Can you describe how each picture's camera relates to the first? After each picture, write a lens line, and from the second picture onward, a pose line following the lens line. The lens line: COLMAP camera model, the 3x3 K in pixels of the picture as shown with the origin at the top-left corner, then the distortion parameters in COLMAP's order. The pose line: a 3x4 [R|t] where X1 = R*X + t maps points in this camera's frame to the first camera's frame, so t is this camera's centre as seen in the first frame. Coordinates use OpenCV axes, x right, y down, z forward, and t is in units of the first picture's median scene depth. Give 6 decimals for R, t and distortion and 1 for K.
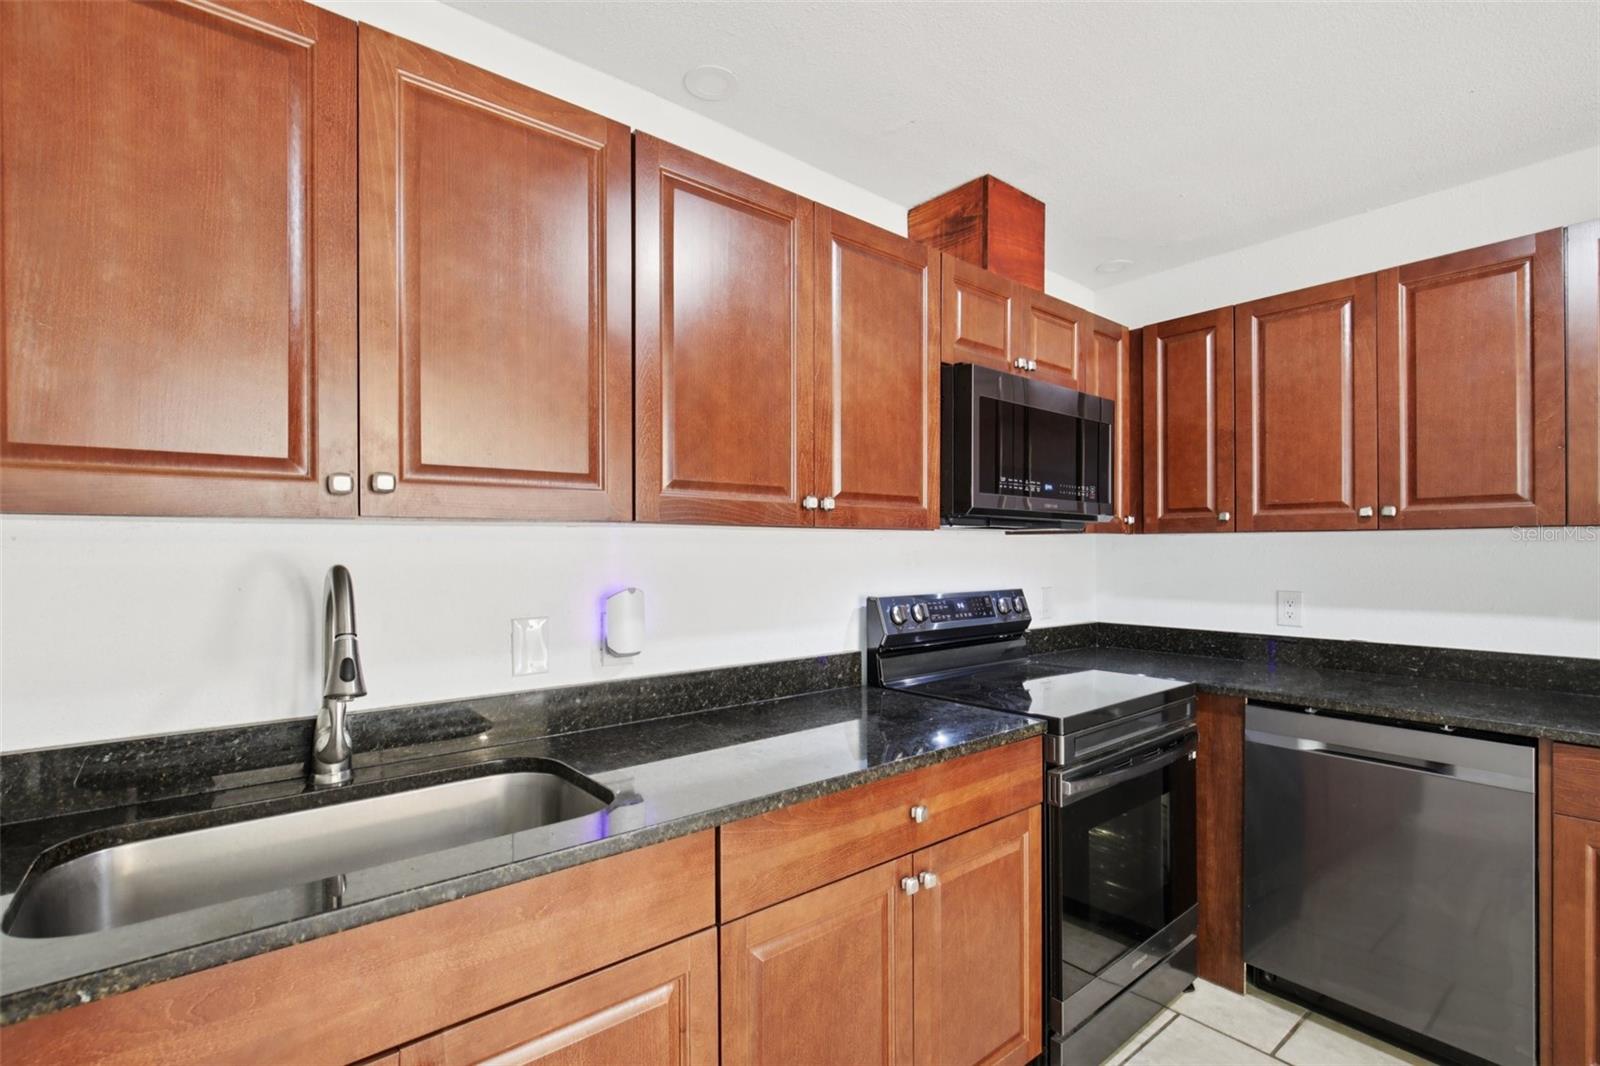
lens RADIAL K [[741.3, 0, 798.7], [0, 741.3, 542.8], [0, 0, 1]] dist [-0.016240, 0.000411]
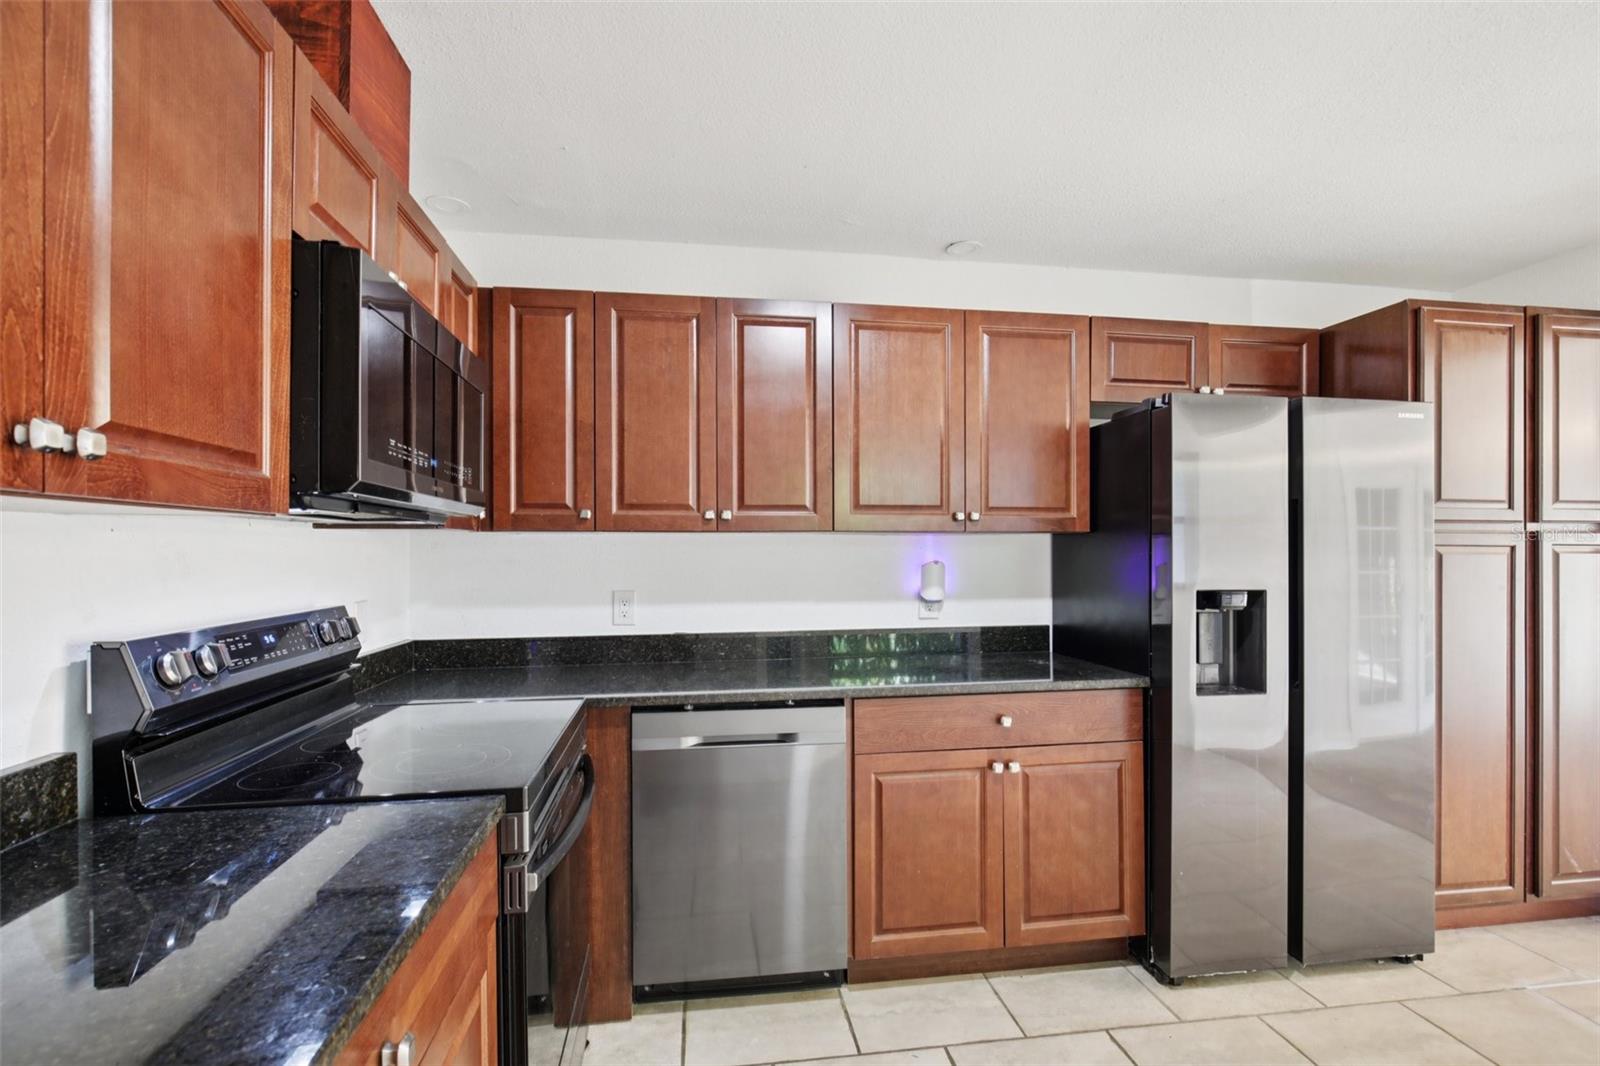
lens RADIAL K [[726.4, 0, 794.2], [0, 726.4, 548.3], [0, 0, 1]] dist [-0.010955, 0.000963]
pose [[0.512869, 0.001259, 0.858466, -0.086680], [-0.006077, 0.999979, 0.002163, 0.004158], [-0.858445, -0.006326, 0.512866, 0.336041]]
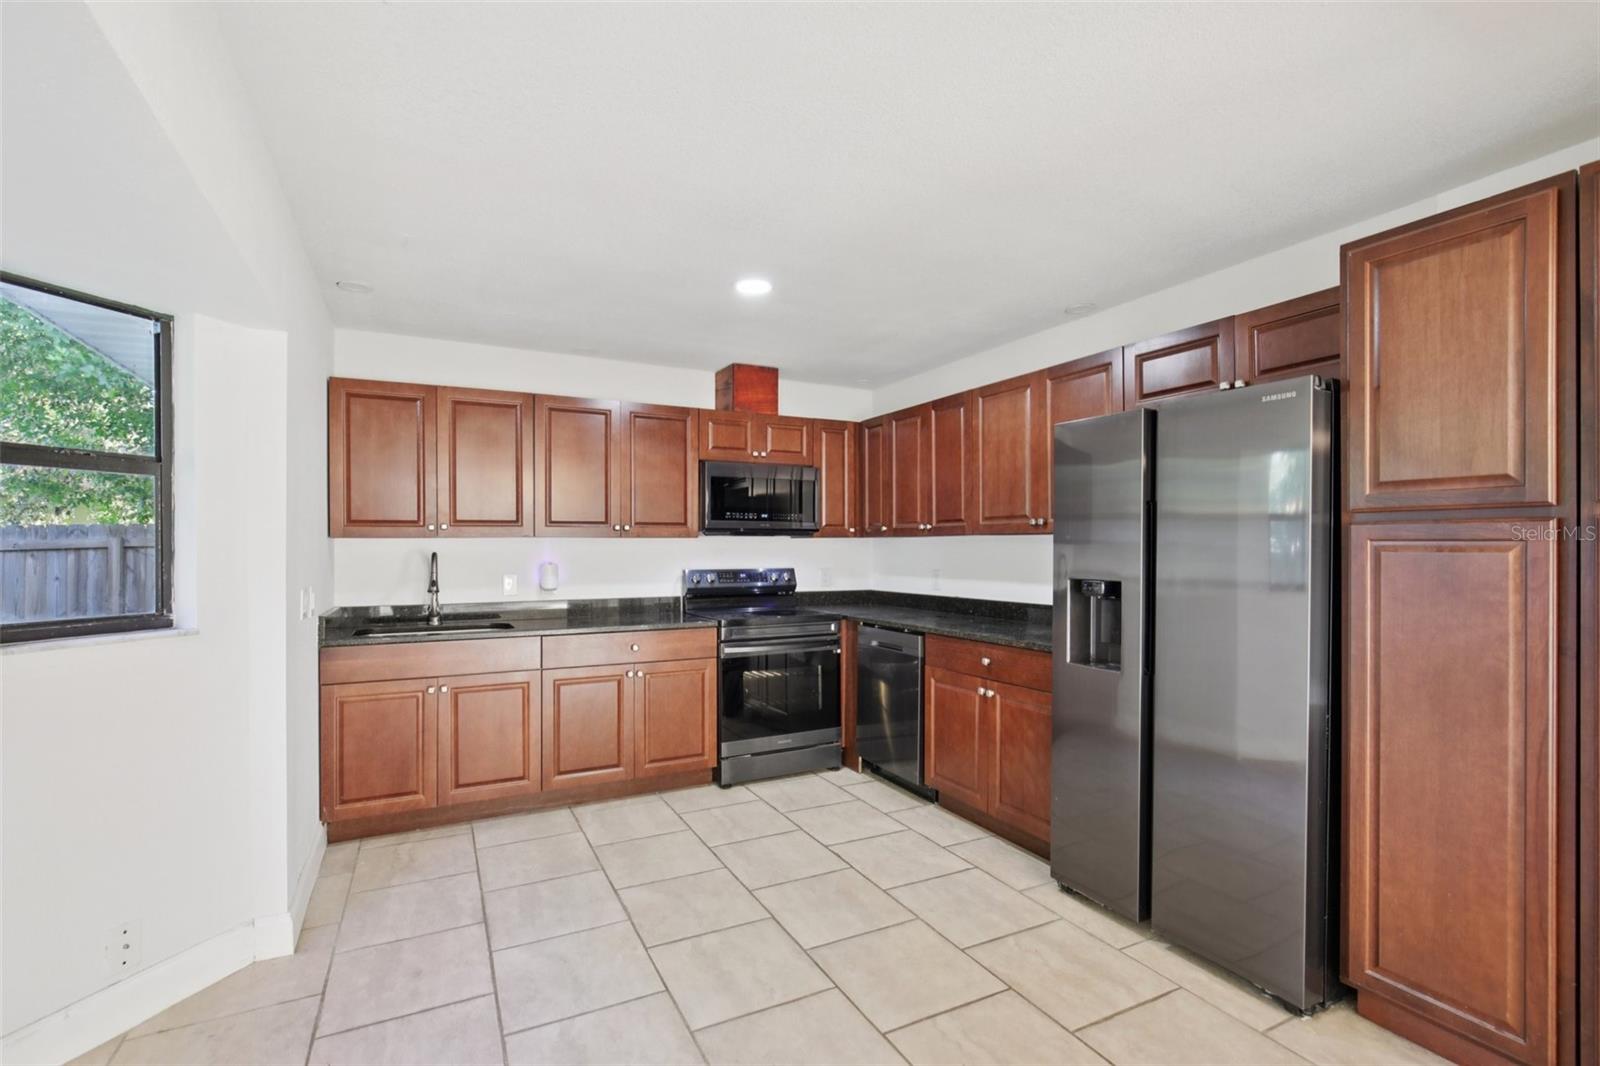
lens RADIAL K [[741.3, 0, 798.7], [0, 741.3, 542.8], [0, 0, 1]] dist [-0.016240, 0.000411]
pose [[0.977218, -0.003579, -0.212209, 0.859484], [0.004099, 0.999990, 0.002012, -0.005205], [0.212200, -0.002836, 0.977222, -0.961352]]
